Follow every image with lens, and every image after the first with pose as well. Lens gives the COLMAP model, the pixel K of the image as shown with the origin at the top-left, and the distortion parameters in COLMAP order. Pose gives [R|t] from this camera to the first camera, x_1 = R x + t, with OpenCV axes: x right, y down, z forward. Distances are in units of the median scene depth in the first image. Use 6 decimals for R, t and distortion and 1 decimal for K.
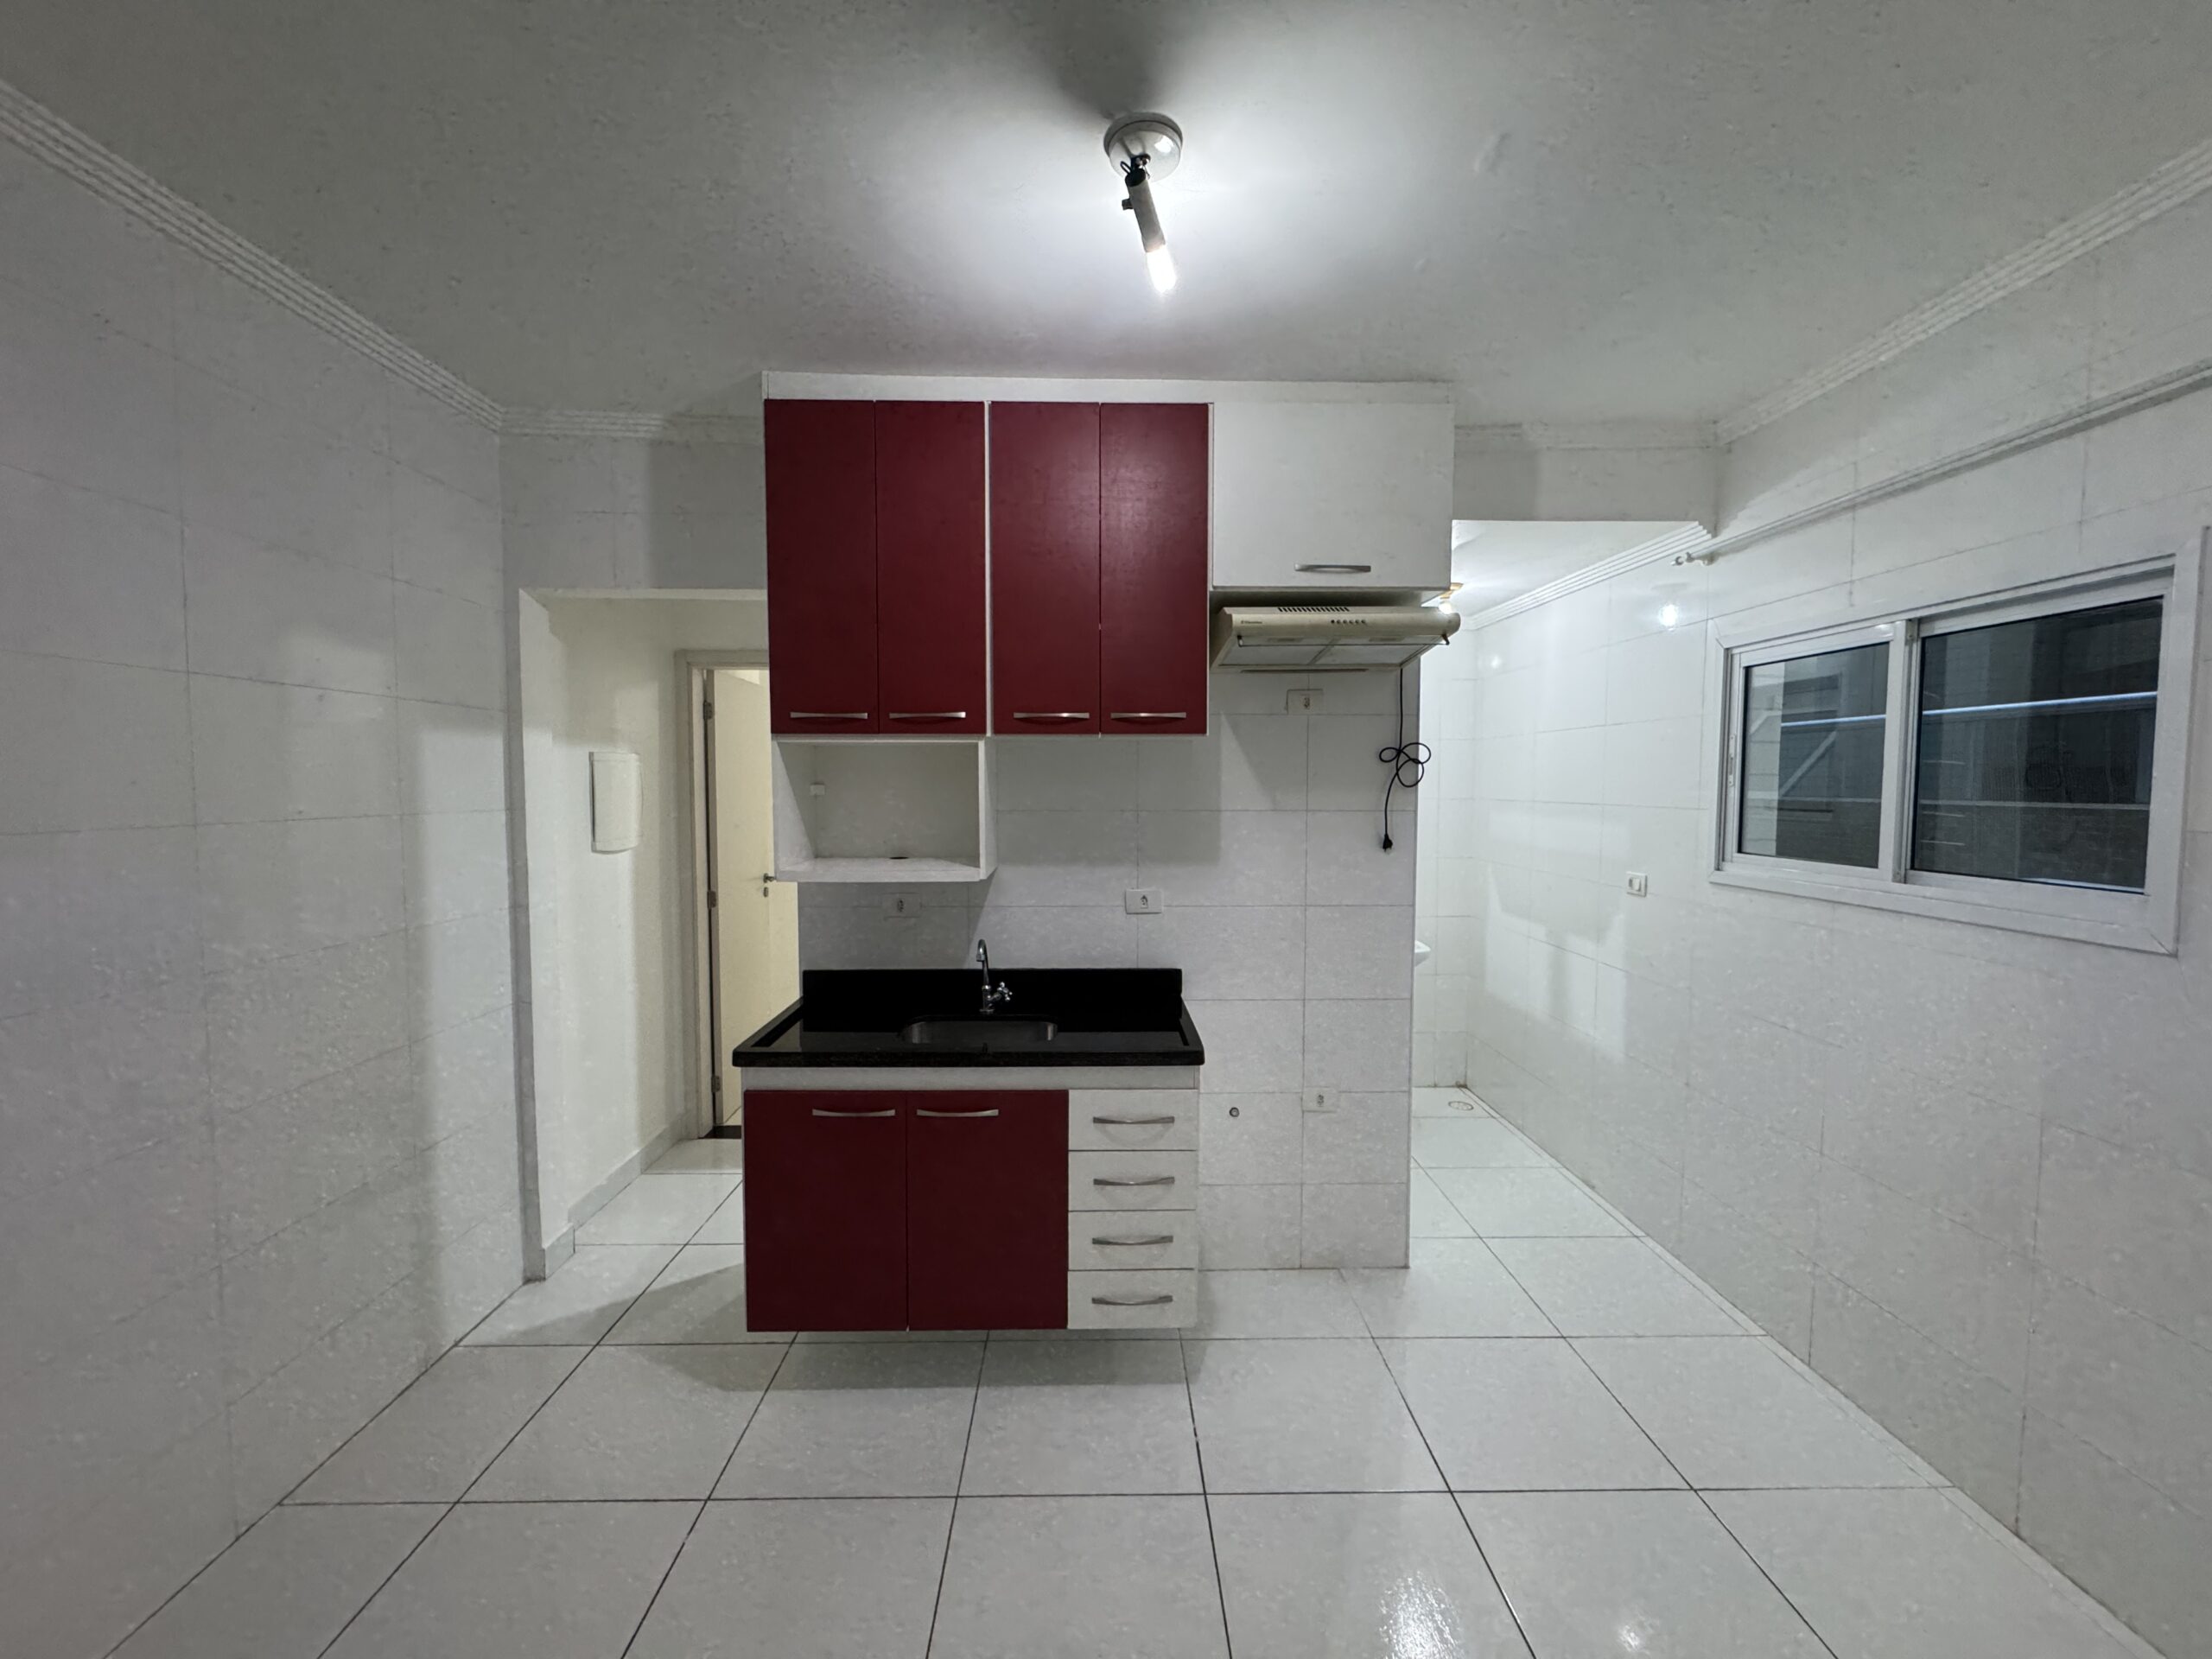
lens RADIAL K [[885.0, 0, 1101.9], [0, 885.0, 829.7], [0, 0, 1]] dist [-0.001099, 0.000158]
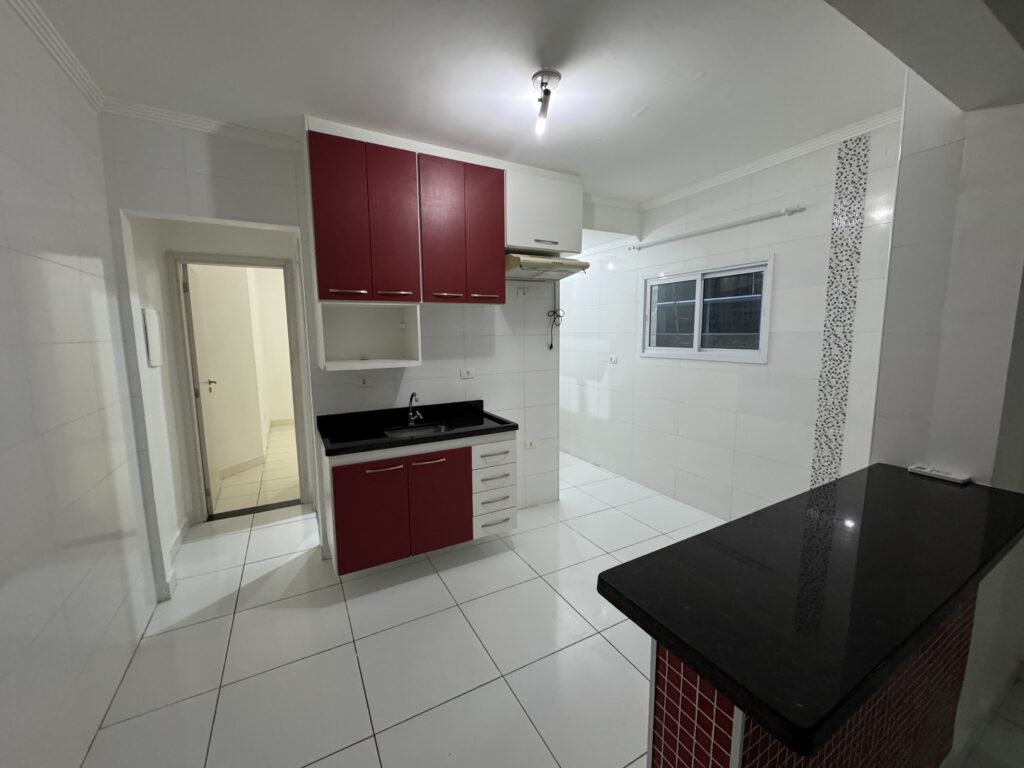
lens RADIAL K [[411.2, 0, 512.0], [0, 411.2, 384.0], [0, 0, 1]] dist [-0.000224, 0.000206]
pose [[0.884551, -0.069124, 0.461293, -0.397193], [0.037183, 0.996261, 0.077988, 0.028098], [-0.464959, -0.051832, 0.883814, -0.062598]]
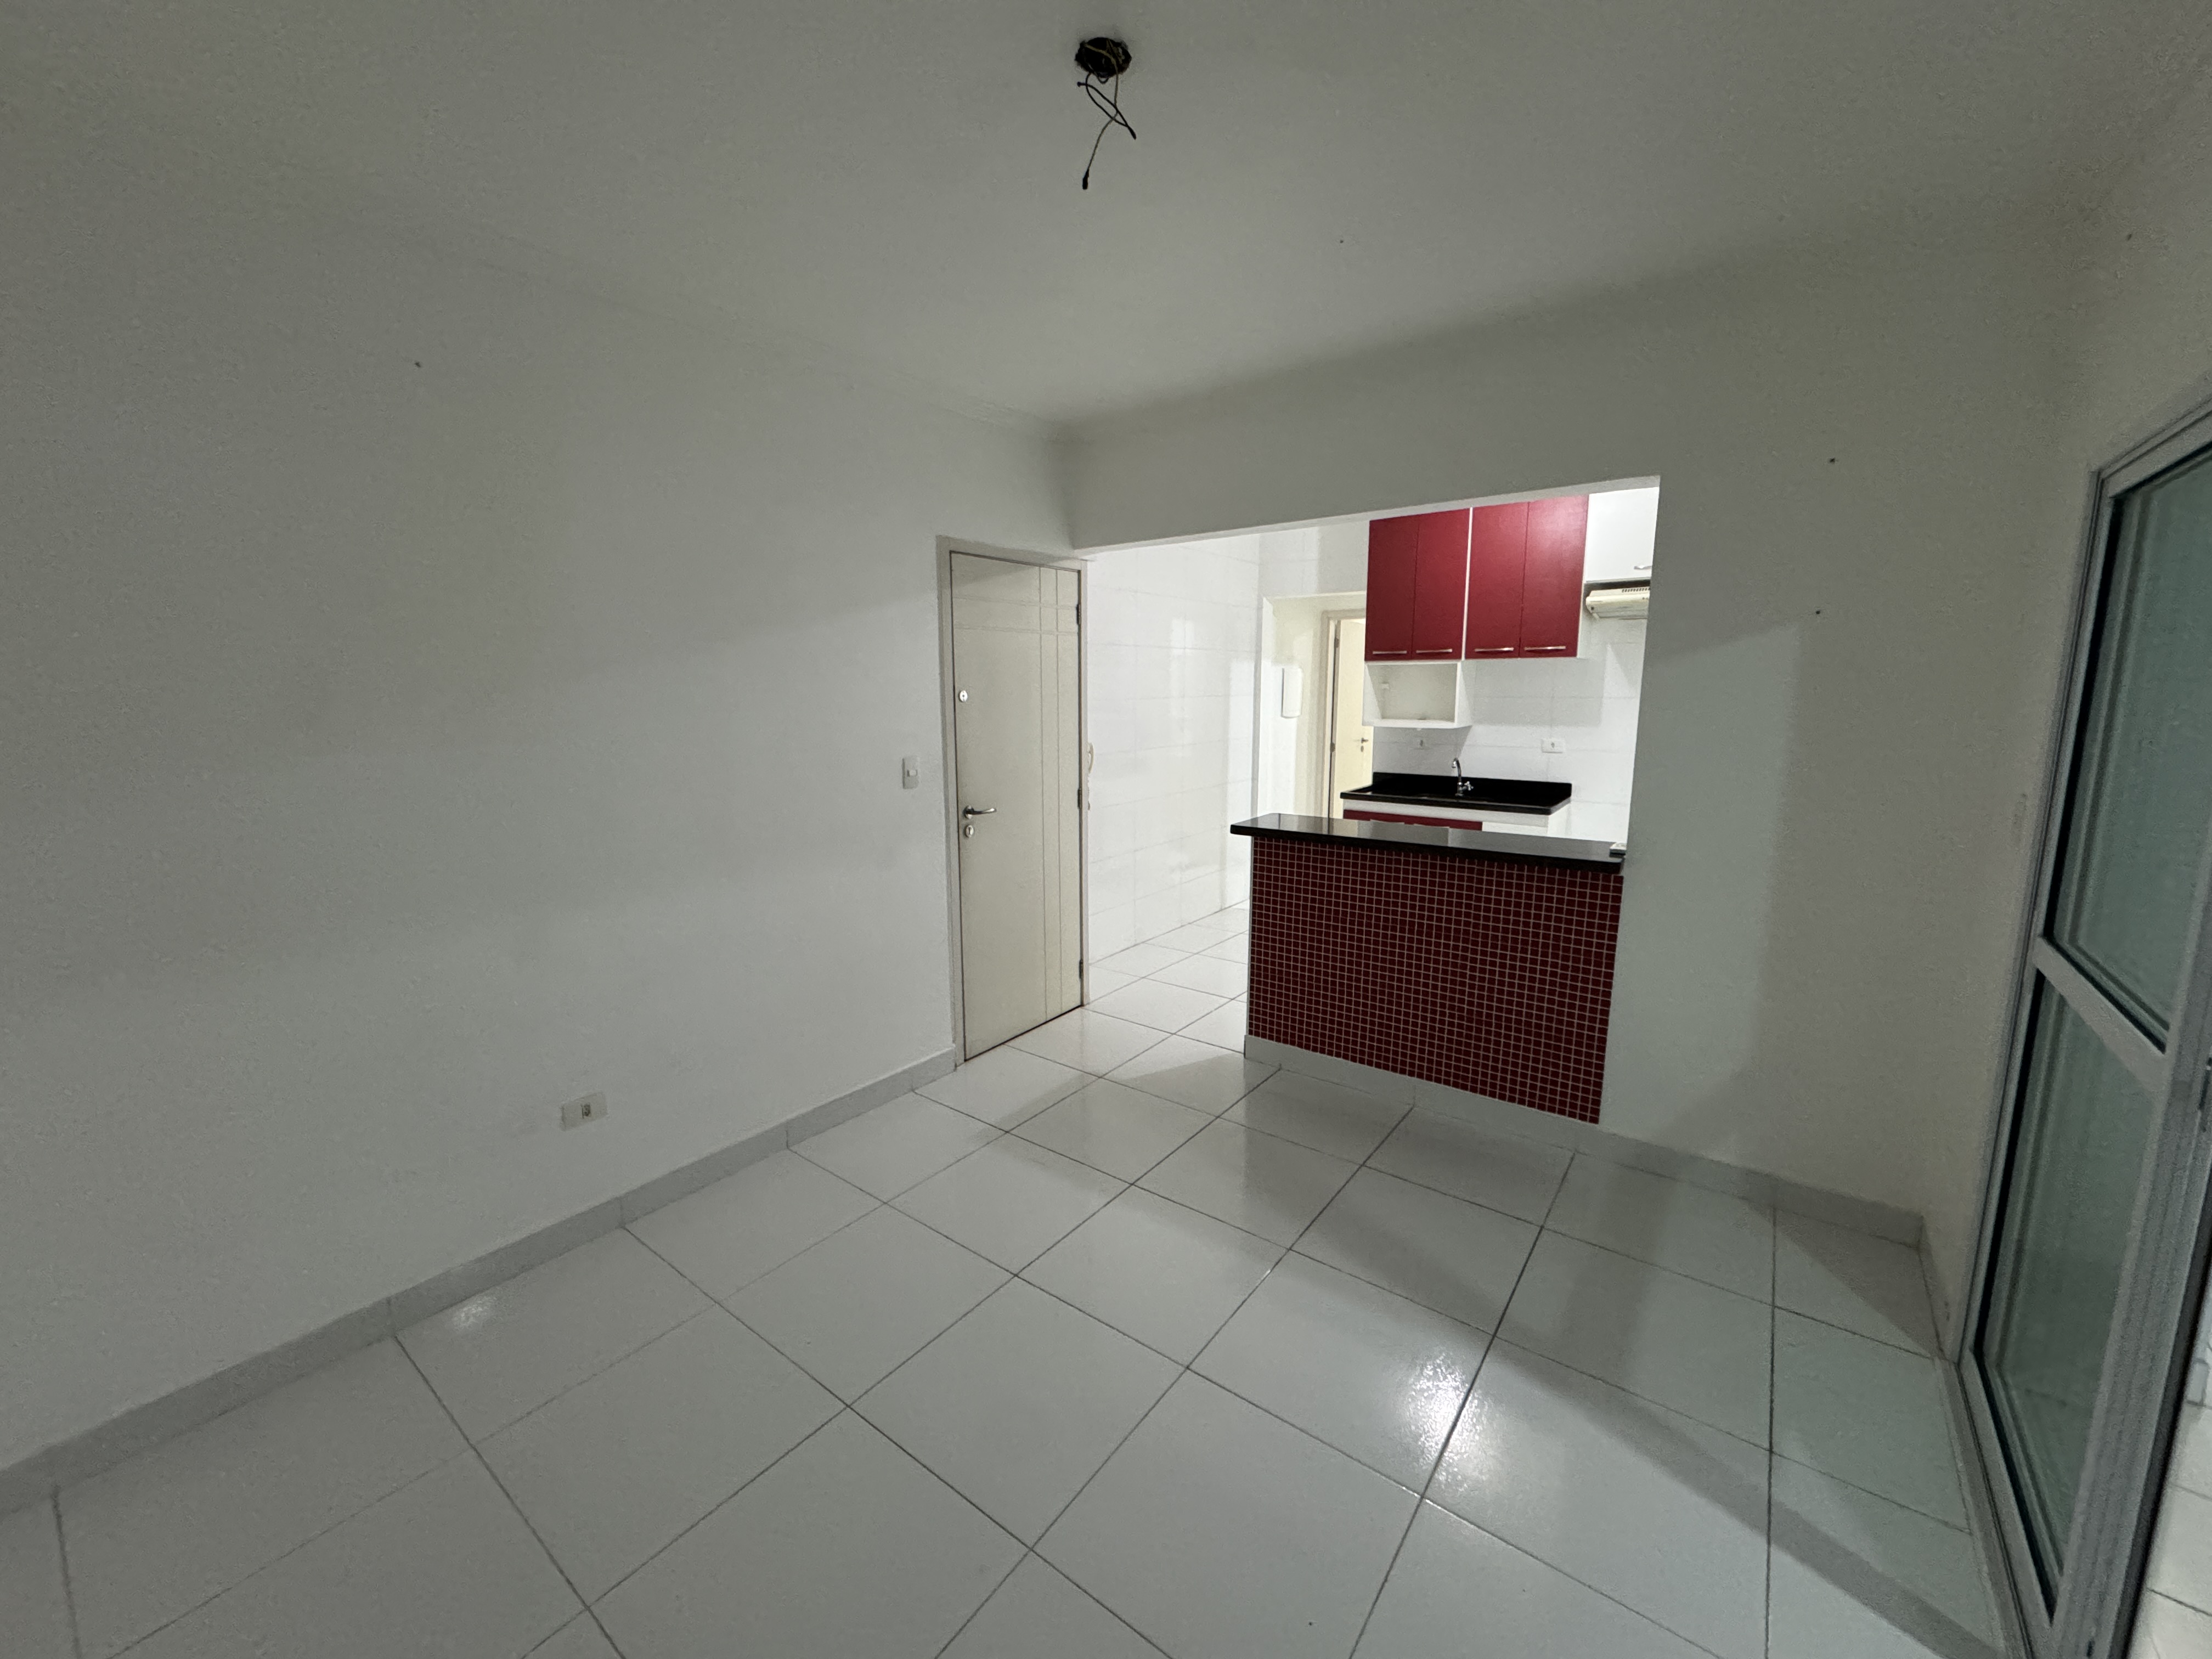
lens RADIAL K [[885.0, 0, 1101.9], [0, 885.0, 829.7], [0, 0, 1]] dist [-0.001099, 0.000158]
pose [[0.788305, 0.096093, -0.607734, 0.486533], [-0.029696, 0.992520, 0.118414, 0.068750], [0.614567, -0.075299, 0.785262, -1.157761]]
